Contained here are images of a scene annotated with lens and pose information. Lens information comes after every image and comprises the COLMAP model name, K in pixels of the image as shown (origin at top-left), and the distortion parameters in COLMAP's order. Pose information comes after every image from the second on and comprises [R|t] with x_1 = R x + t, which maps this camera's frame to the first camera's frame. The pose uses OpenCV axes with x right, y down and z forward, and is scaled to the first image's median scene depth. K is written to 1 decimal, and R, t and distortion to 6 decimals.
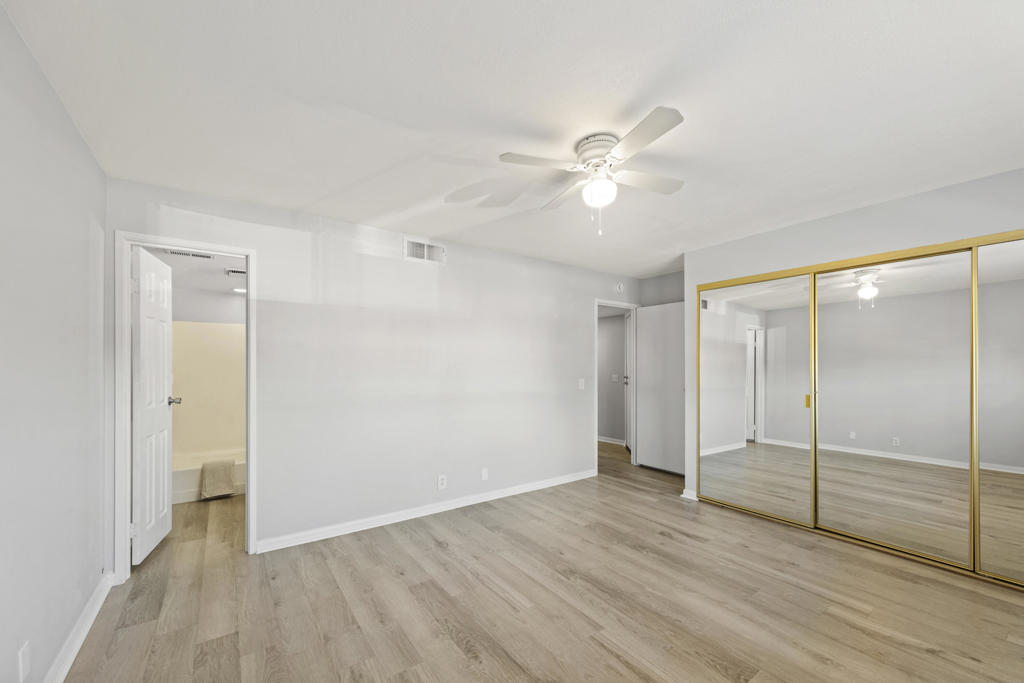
lens RADIAL K [[416.9, 0, 512.0], [0, 416.9, 360.3], [0, 0, 1]] dist [-0.000464, -0.000217]
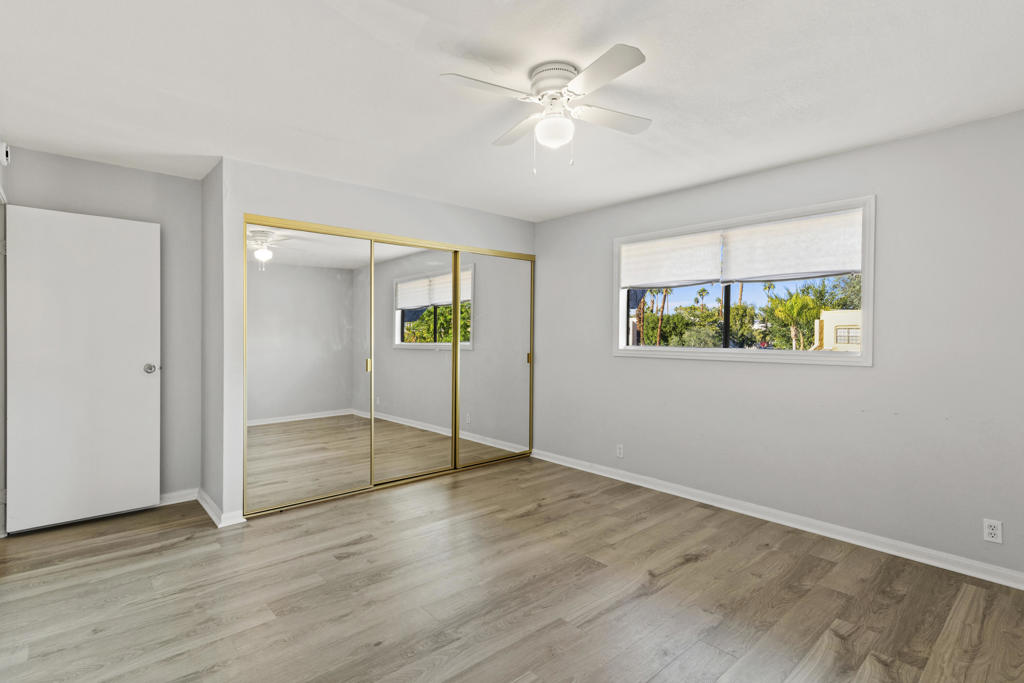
lens RADIAL K [[498.5, 0, 512.0], [0, 498.5, 341.5], [0, 0, 1]] dist [-0.001761, -0.000181]
pose [[-0.113786, -0.020007, 0.993304, -0.514338], [-0.011356, 0.999758, 0.018836, 0.014503], [-0.993440, -0.009136, -0.113986, 0.767164]]
